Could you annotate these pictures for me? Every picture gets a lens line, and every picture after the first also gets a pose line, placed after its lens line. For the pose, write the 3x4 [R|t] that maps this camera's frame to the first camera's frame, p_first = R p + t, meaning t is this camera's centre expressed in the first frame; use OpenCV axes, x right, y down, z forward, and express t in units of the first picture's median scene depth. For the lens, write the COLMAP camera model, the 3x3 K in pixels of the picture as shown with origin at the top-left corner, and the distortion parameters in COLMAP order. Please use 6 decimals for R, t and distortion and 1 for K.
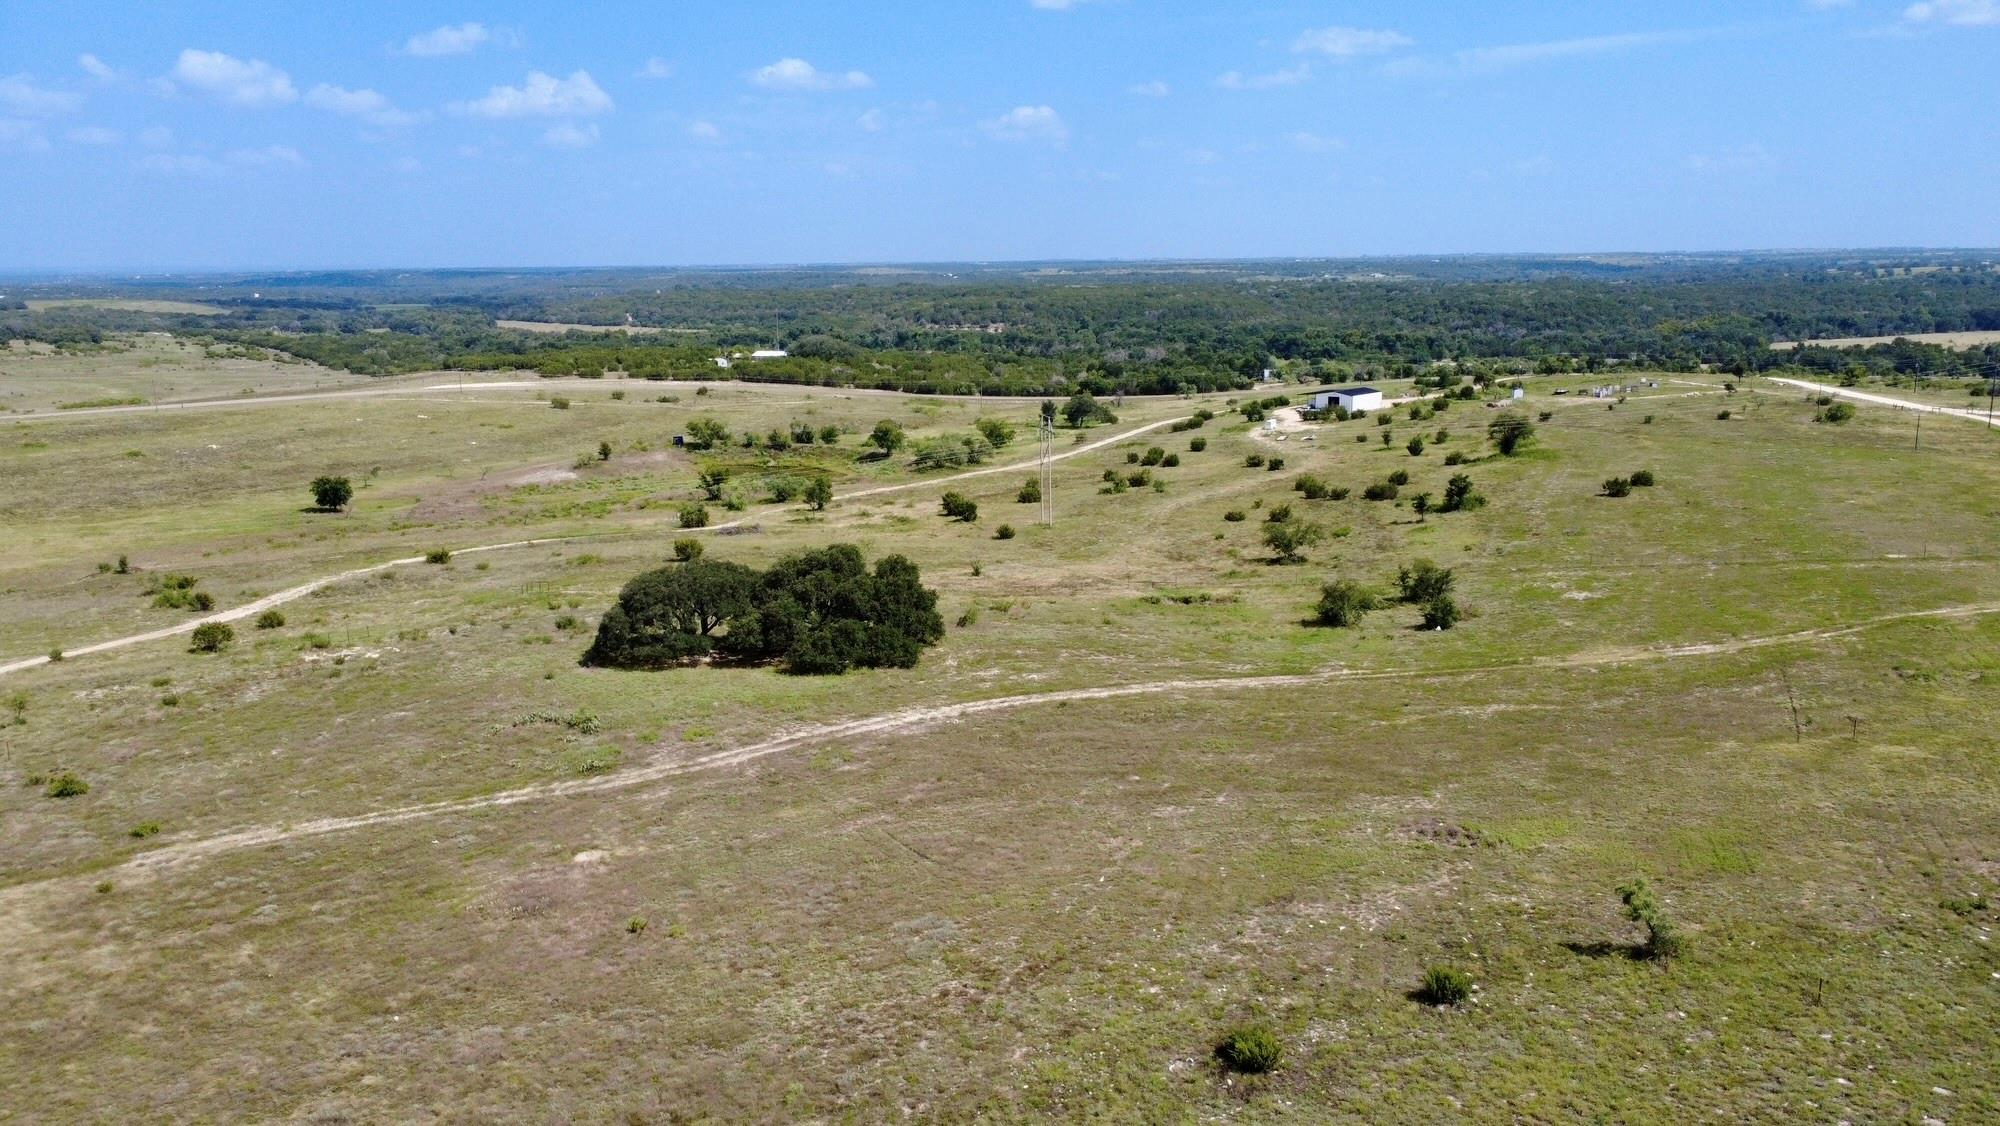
lens RADIAL K [[1520.5, 0, 1005.2], [0, 1520.5, 556.2], [0, 0, 1]] dist [0.008419, 0.003947]
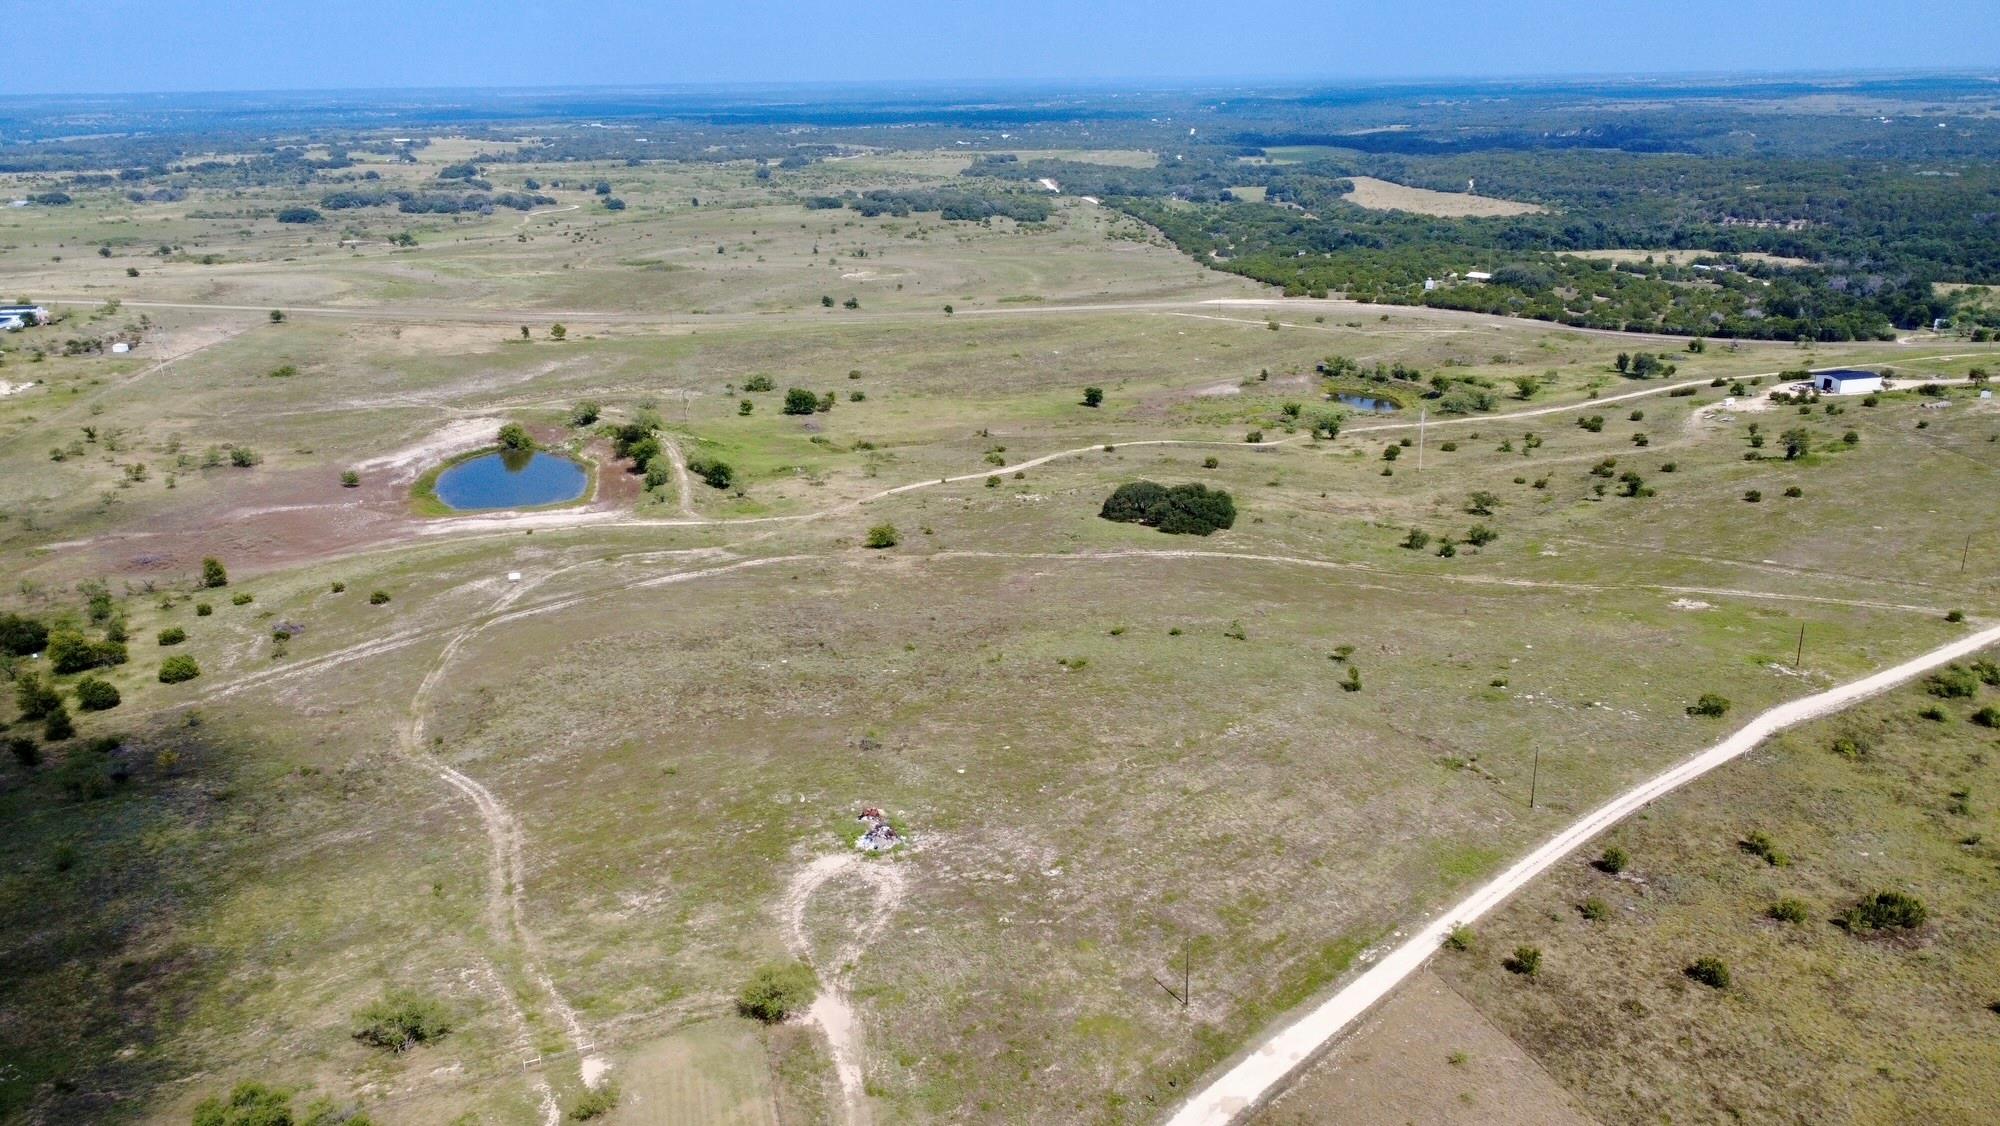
lens RADIAL K [[1520.5, 0, 997.2], [0, 1520.5, 560.4], [0, 0, 1]] dist [0.008419, 0.003947]
pose [[0.831915, 0.167096, -0.529147, 0.701777], [-0.100269, 0.983154, 0.152822, -0.169825], [0.545769, -0.074078, 0.834655, -0.931899]]
